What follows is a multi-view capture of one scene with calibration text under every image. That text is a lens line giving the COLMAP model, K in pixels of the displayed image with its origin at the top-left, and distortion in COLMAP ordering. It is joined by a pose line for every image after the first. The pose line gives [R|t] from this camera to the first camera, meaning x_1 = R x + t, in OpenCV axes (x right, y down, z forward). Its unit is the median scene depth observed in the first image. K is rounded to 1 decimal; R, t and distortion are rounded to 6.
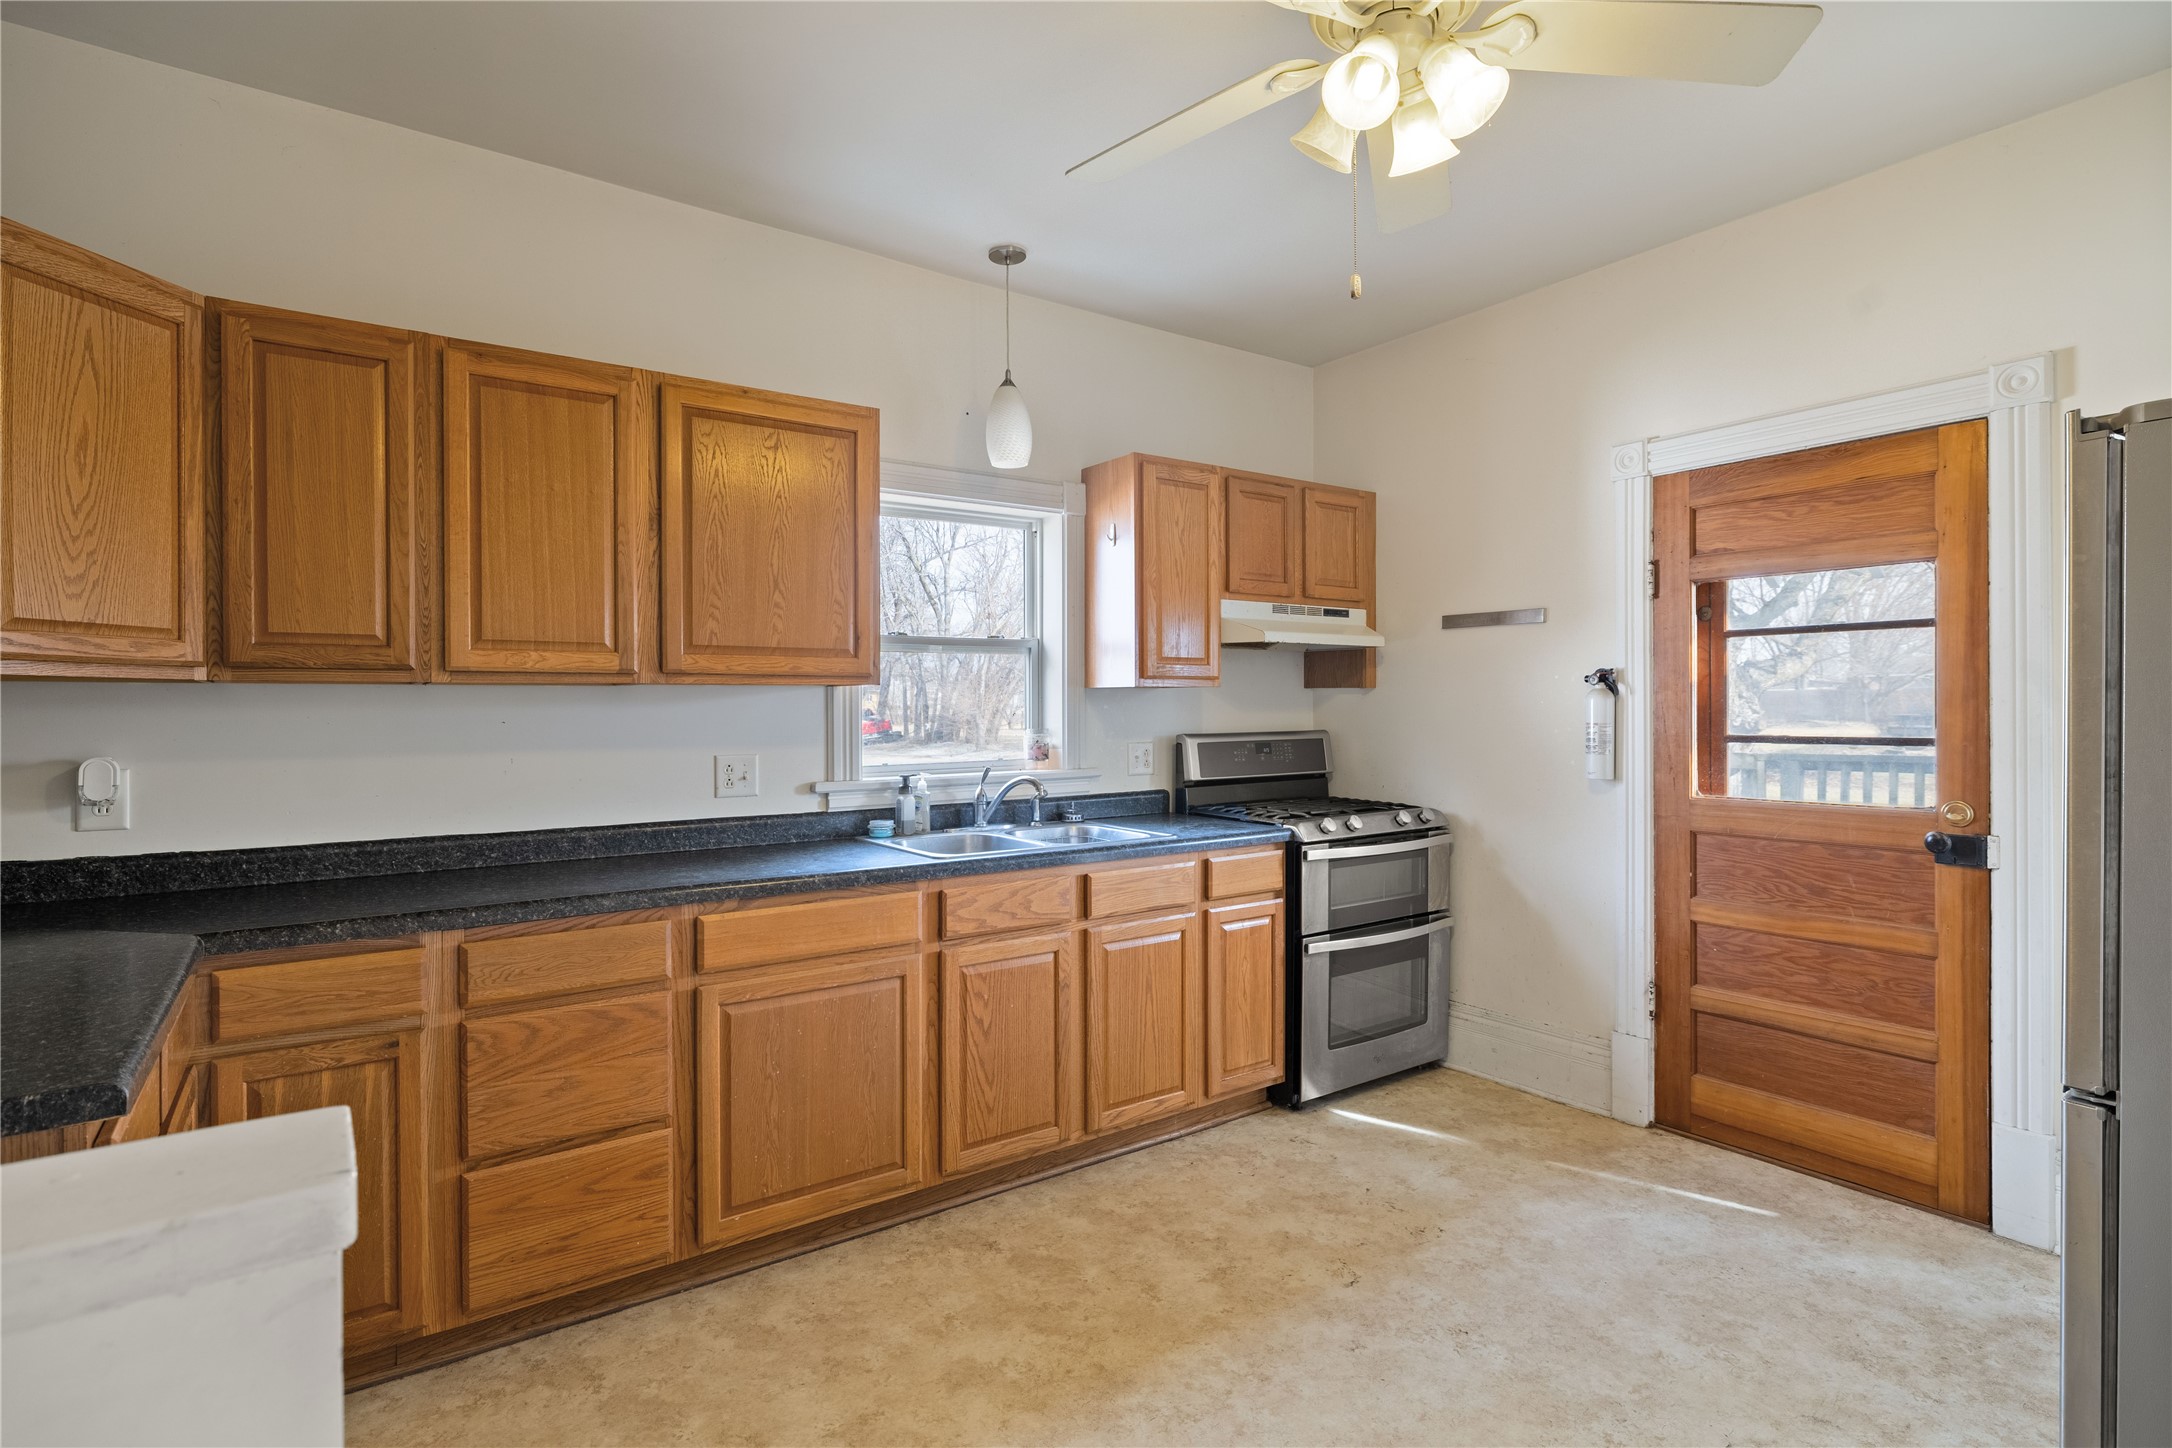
lens RADIAL K [[1060.6, 0, 1084.7], [0, 1060.6, 712.1], [0, 0, 1]] dist [-0.010739, 0.000533]
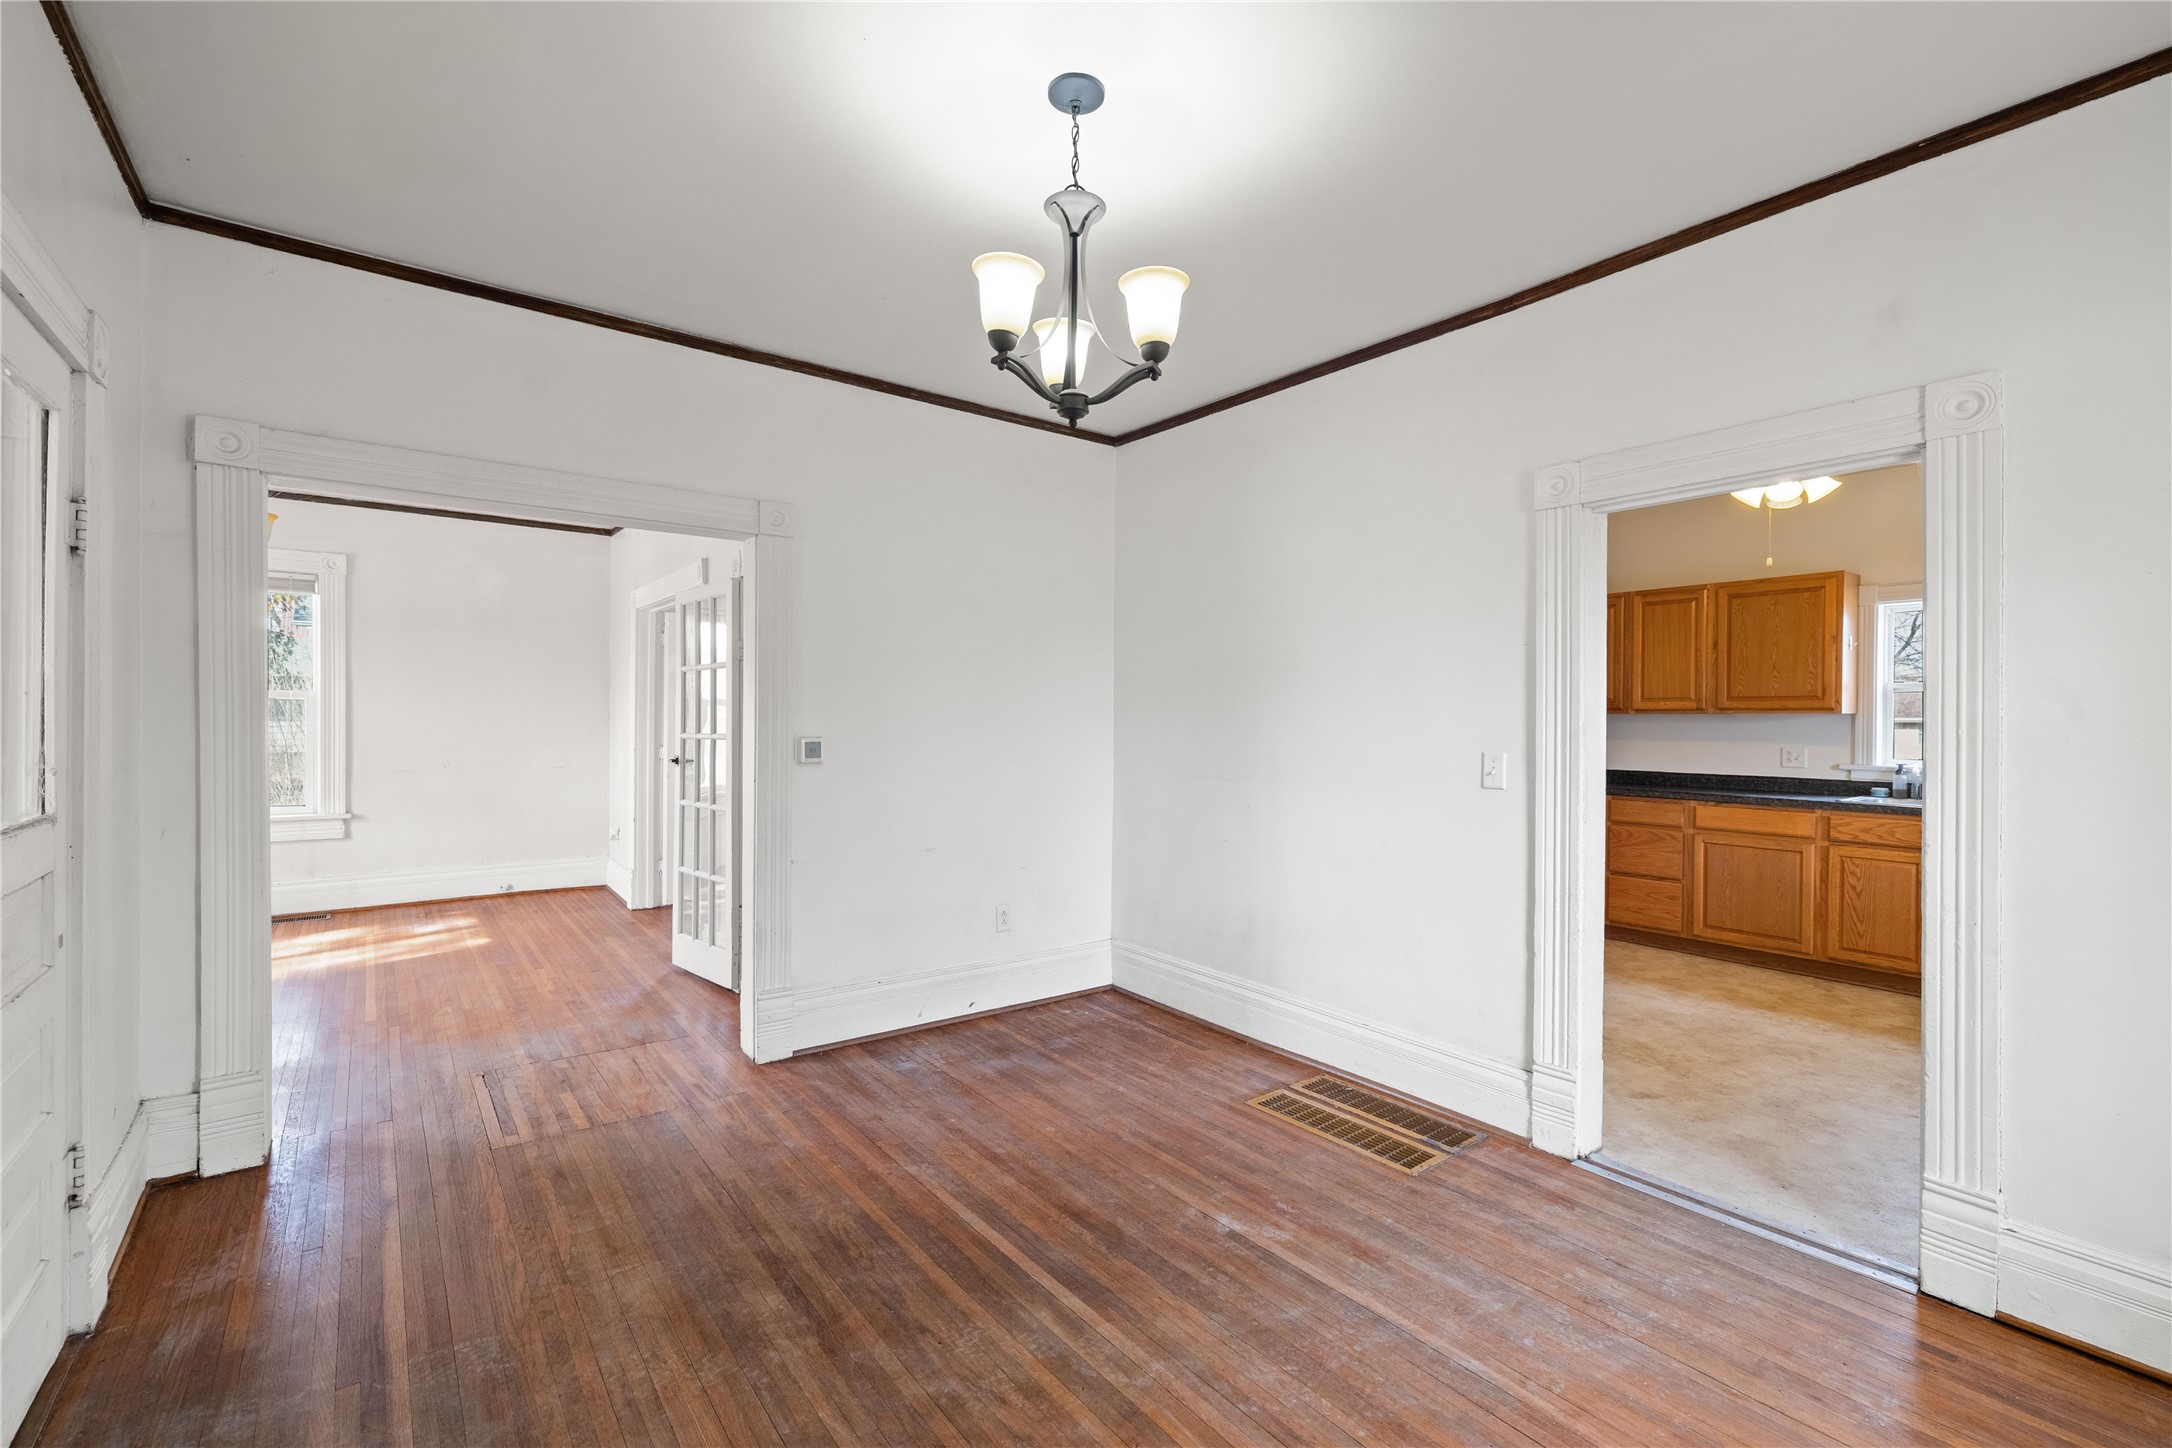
lens RADIAL K [[937.2, 0, 1084.2], [0, 937.2, 721.5], [0, 0, 1]] dist [0.001958, -0.000041]
pose [[0.033601, 0.008735, -0.999397, 1.476538], [-0.009654, 0.999918, 0.008415, -0.011223], [0.999389, 0.009365, 0.033682, -0.439385]]
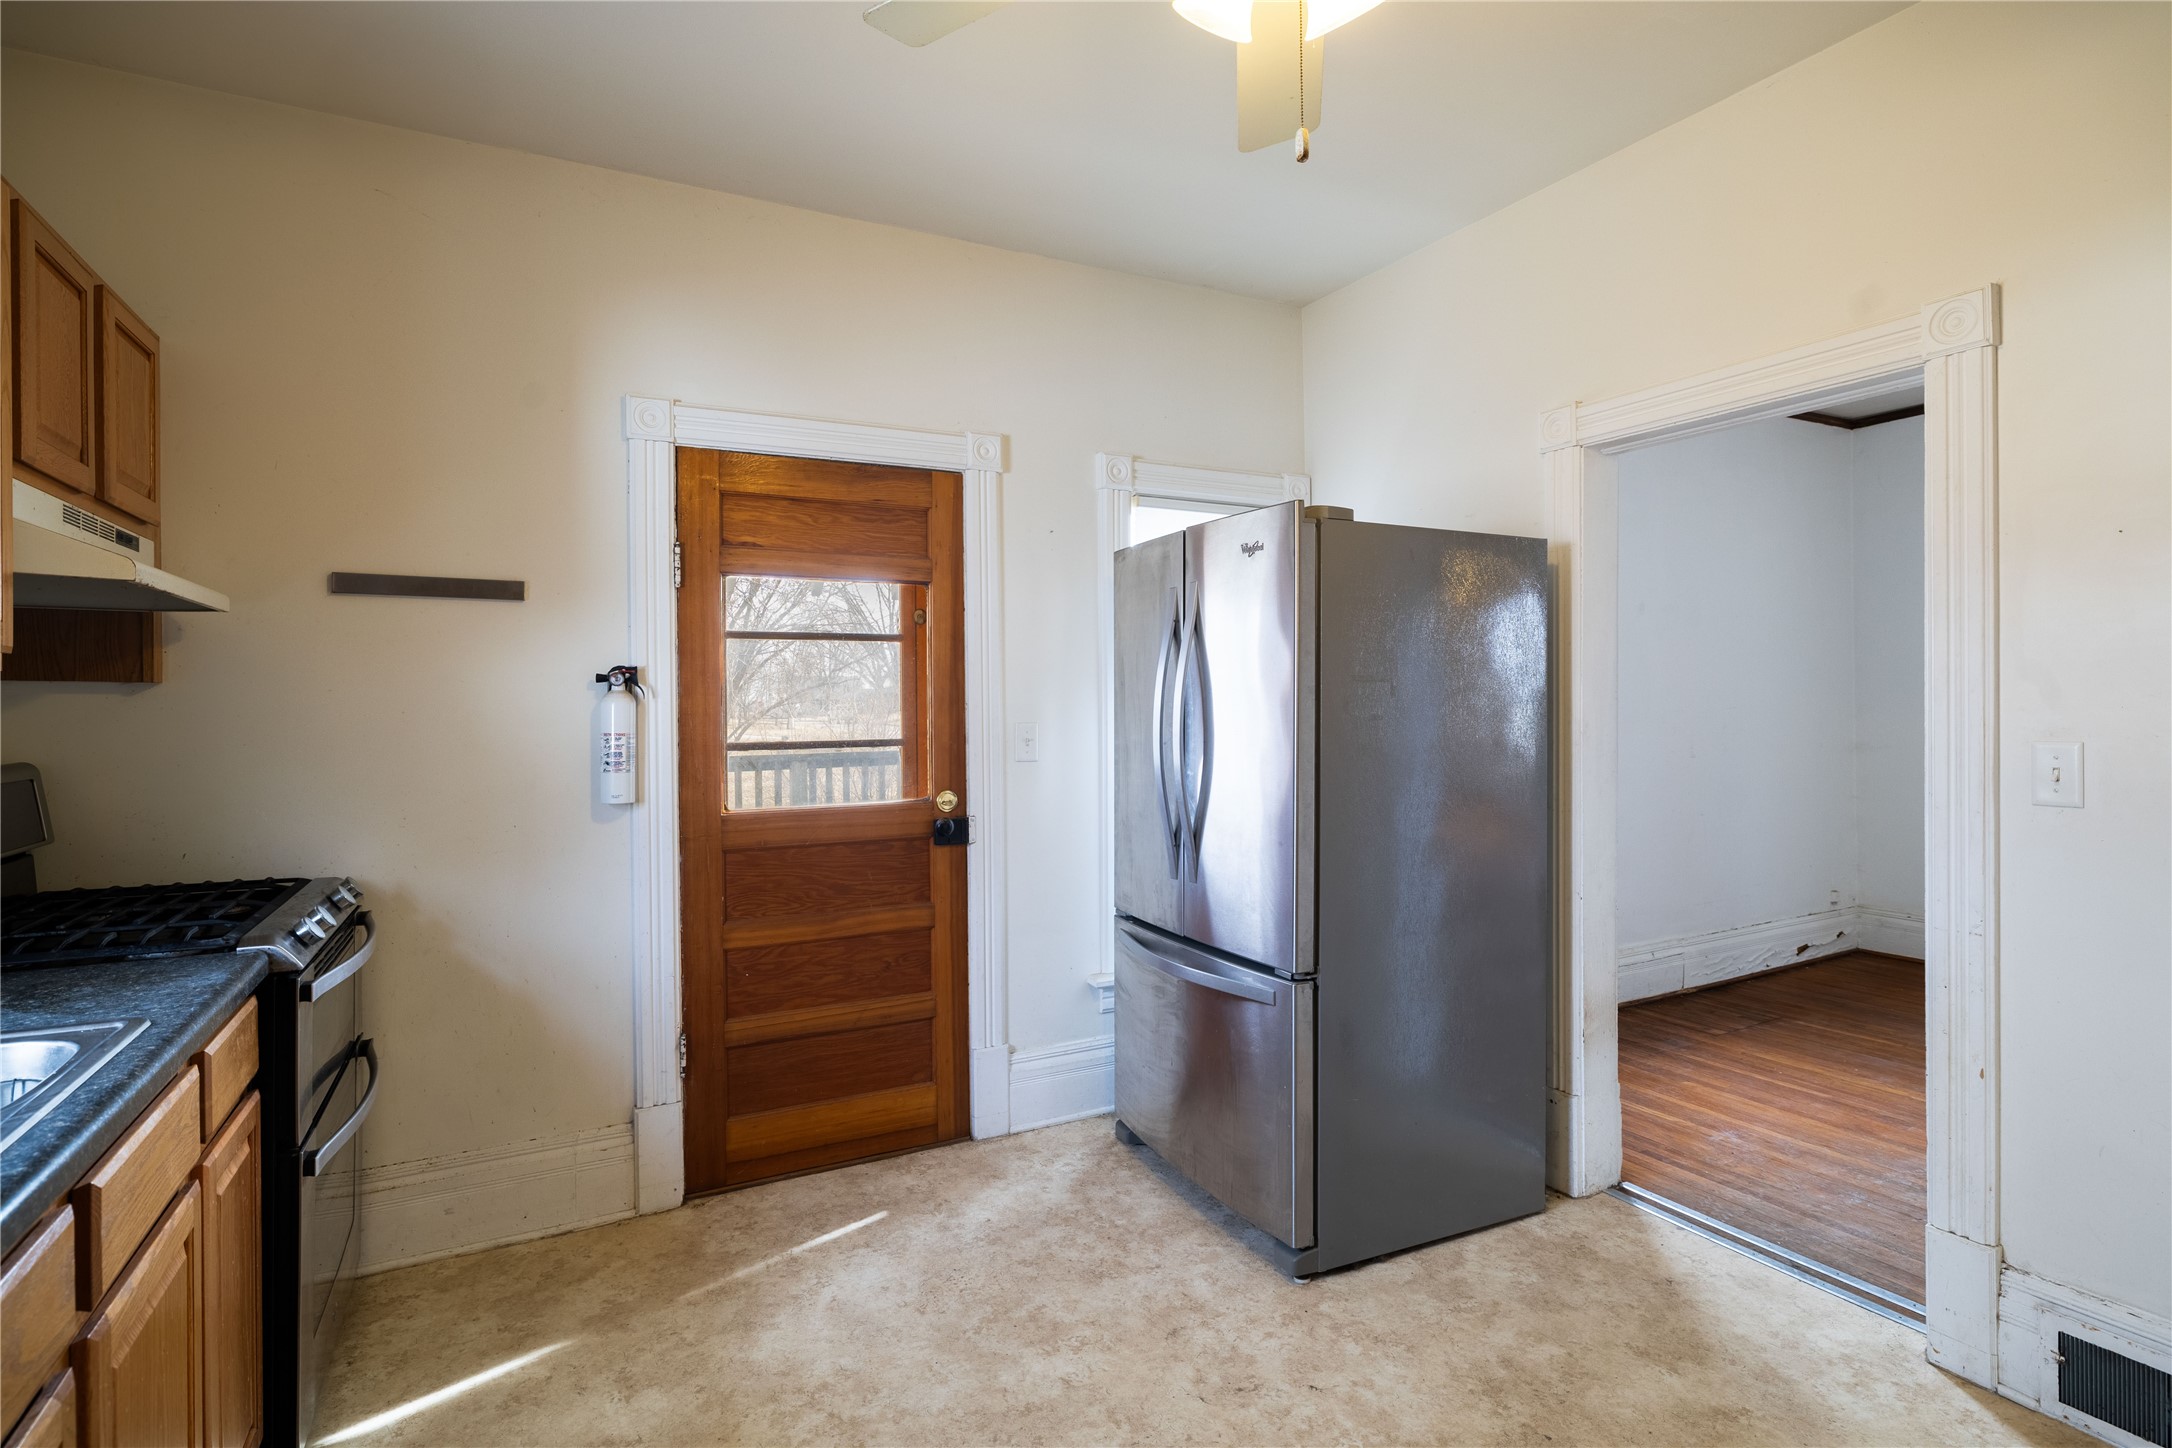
lens RADIAL K [[1060.6, 0, 1074.7], [0, 1060.6, 709.6], [0, 0, 1]] dist [-0.010739, 0.000533]
pose [[0.139028, 0.000765, 0.990288, -0.303002], [0.014023, 0.999898, -0.002741, -0.000808], [-0.990189, 0.014268, 0.139003, 0.626903]]
